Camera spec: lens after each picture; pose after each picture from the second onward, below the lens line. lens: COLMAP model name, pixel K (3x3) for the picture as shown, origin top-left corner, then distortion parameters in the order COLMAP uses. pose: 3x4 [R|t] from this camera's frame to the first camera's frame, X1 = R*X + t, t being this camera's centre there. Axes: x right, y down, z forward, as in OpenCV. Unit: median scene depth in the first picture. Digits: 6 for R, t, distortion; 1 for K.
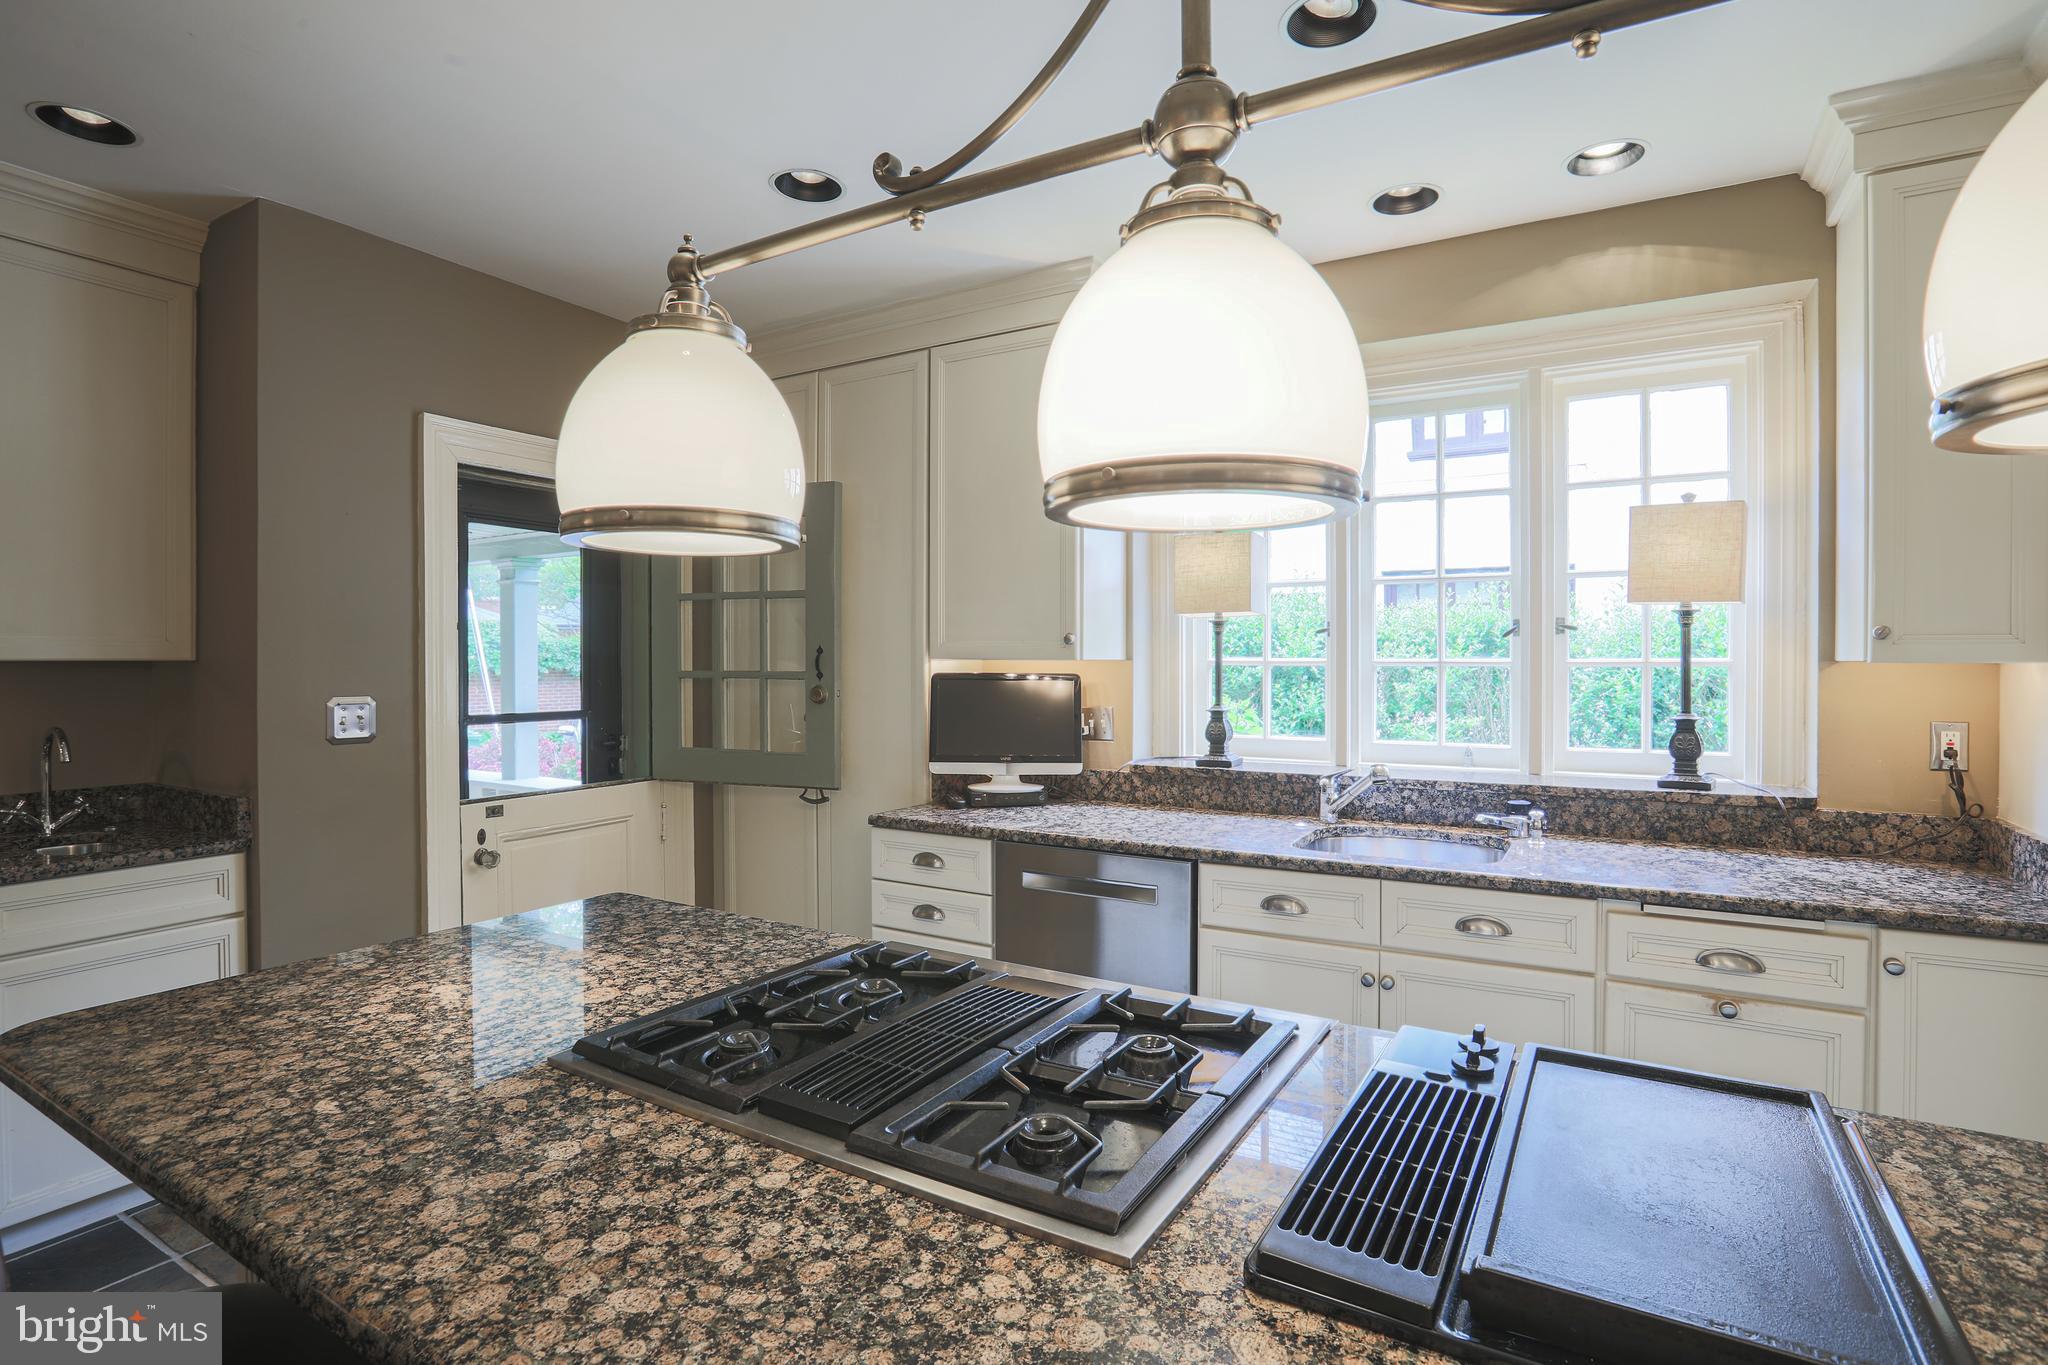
lens RADIAL K [[987.3, 0, 1038.2], [0, 987.3, 672.0], [0, 0, 1]] dist [-0.045104, 0.013542]
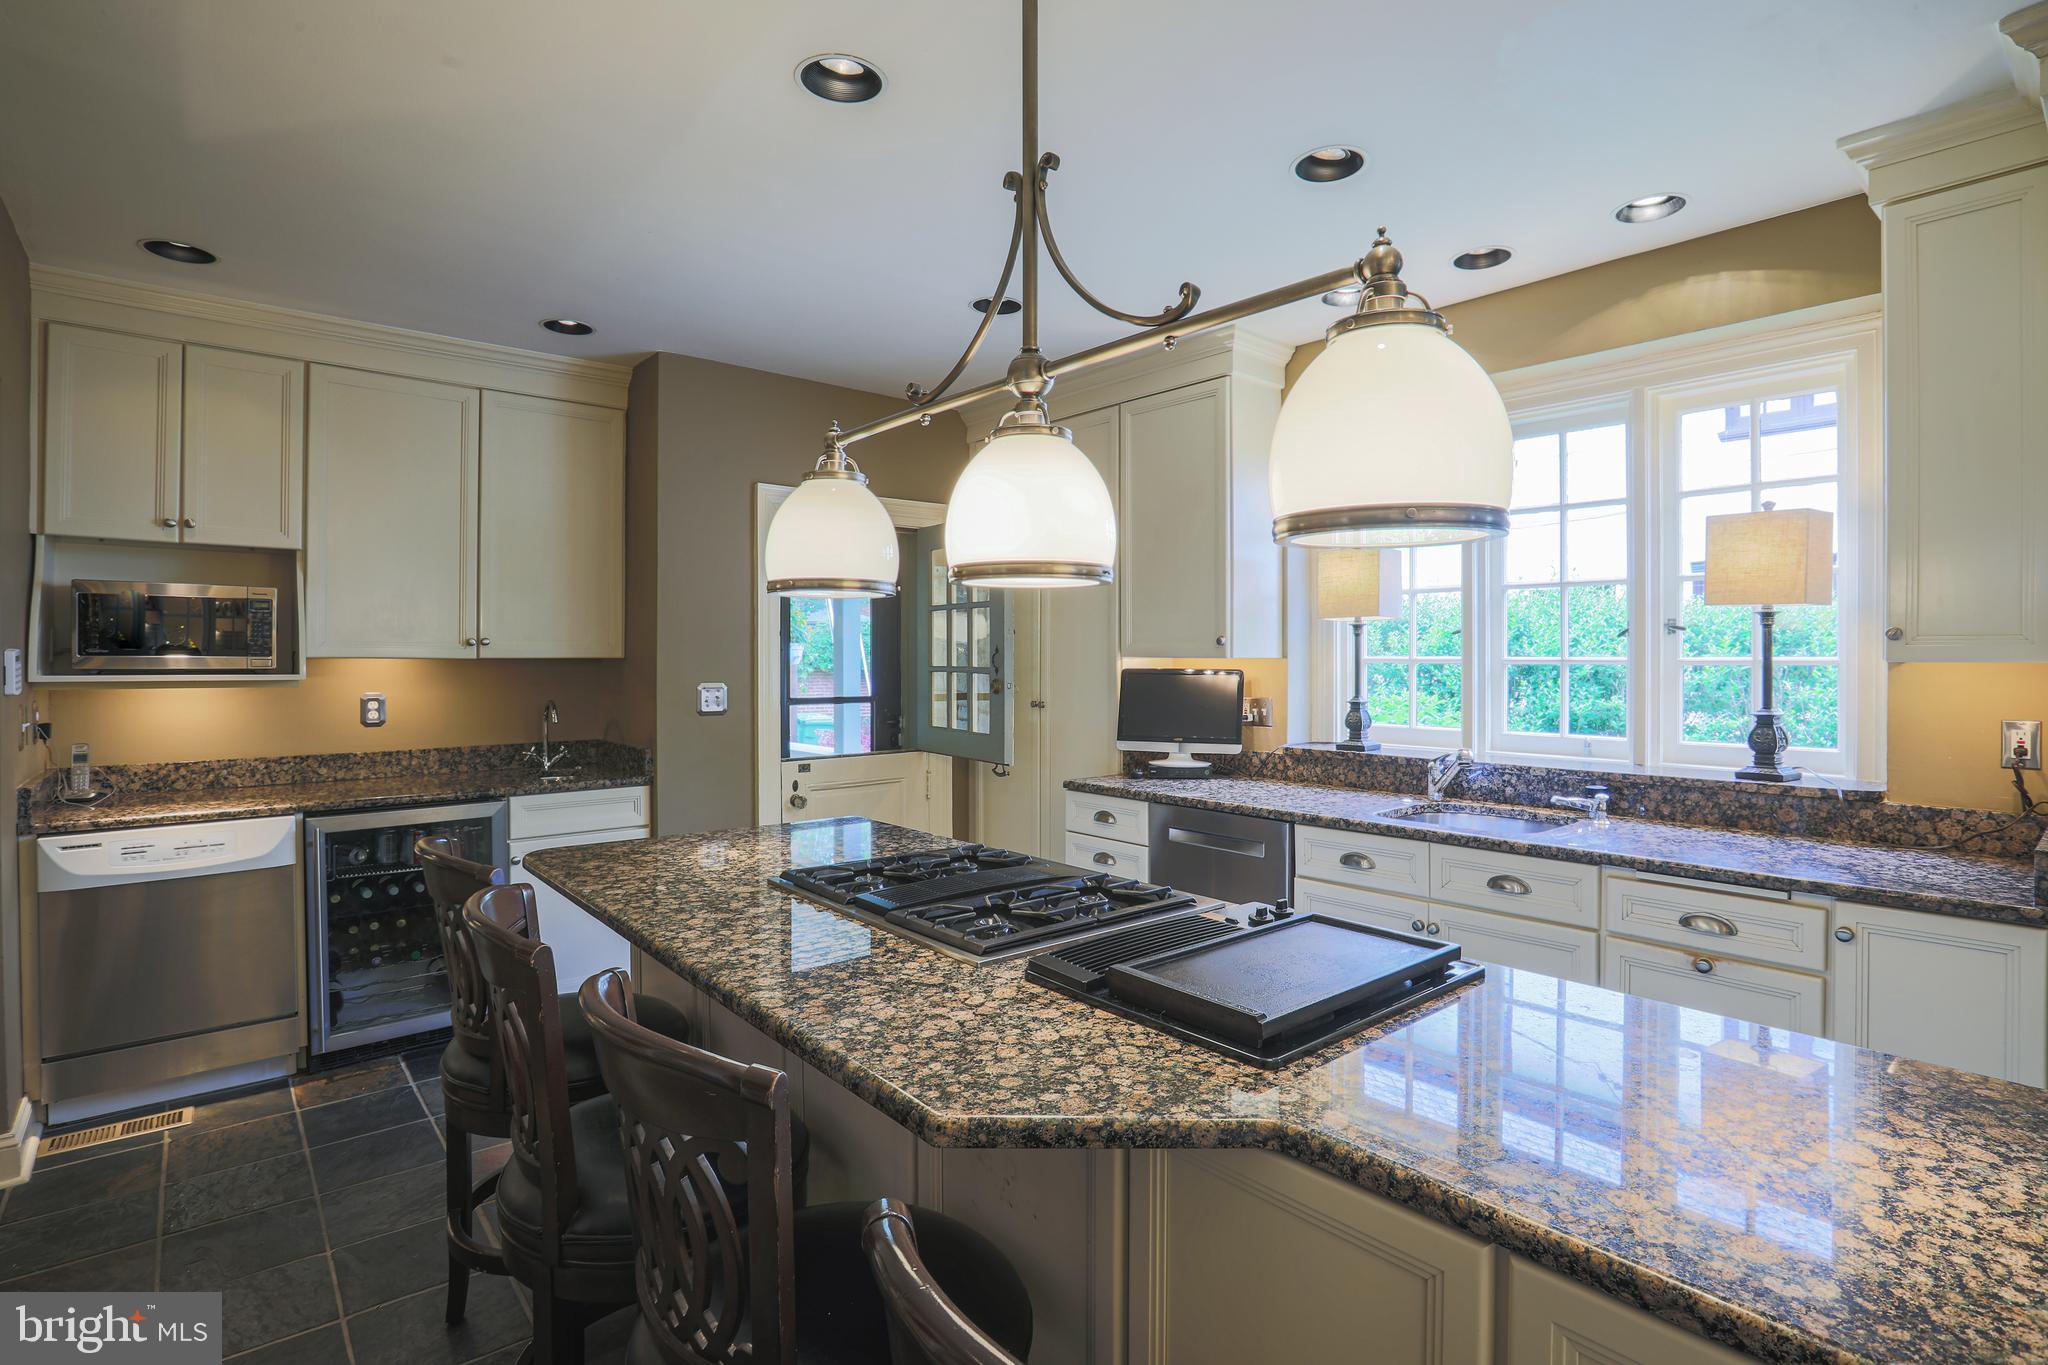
lens RADIAL K [[987.3, 0, 1034.4], [0, 987.3, 665.6], [0, 0, 1]] dist [-0.045104, 0.013542]
pose [[0.943360, 0.003020, -0.331756, 0.263441], [-0.003800, 0.999991, -0.001700, -0.000147], [0.331748, 0.002865, 0.943364, -0.260700]]
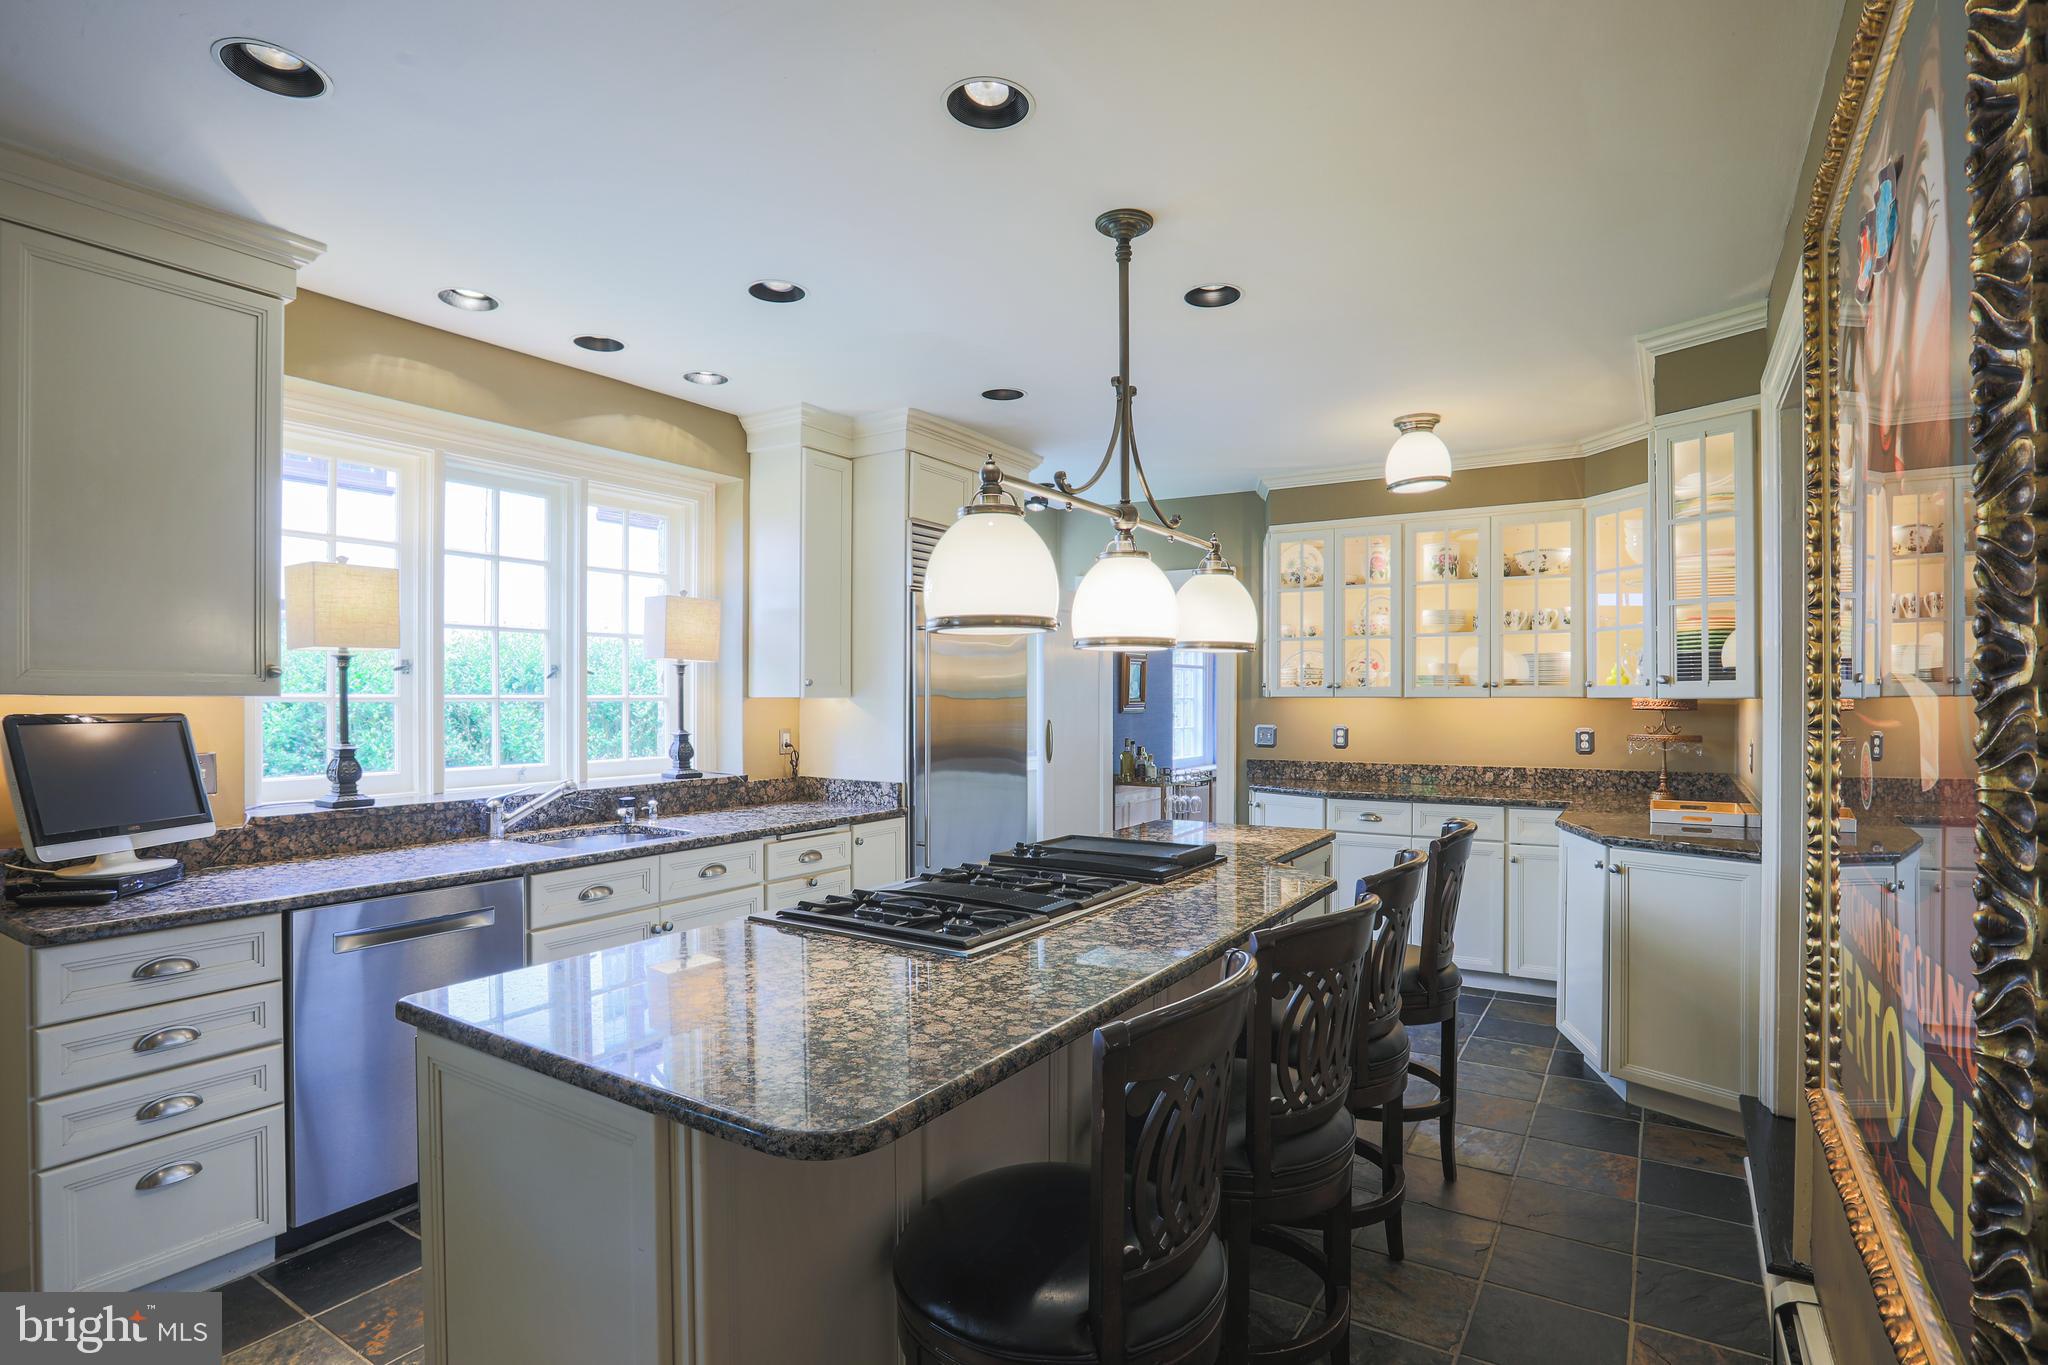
lens RADIAL K [[987.3, 0, 1028.7], [0, 987.3, 694.3], [0, 0, 1]] dist [-0.045104, 0.013542]
pose [[0.046842, 0.003908, 0.998895, -0.918395], [0.009589, 0.999945, -0.004361, -0.004566], [-0.998856, 0.009782, 0.046802, 0.366775]]
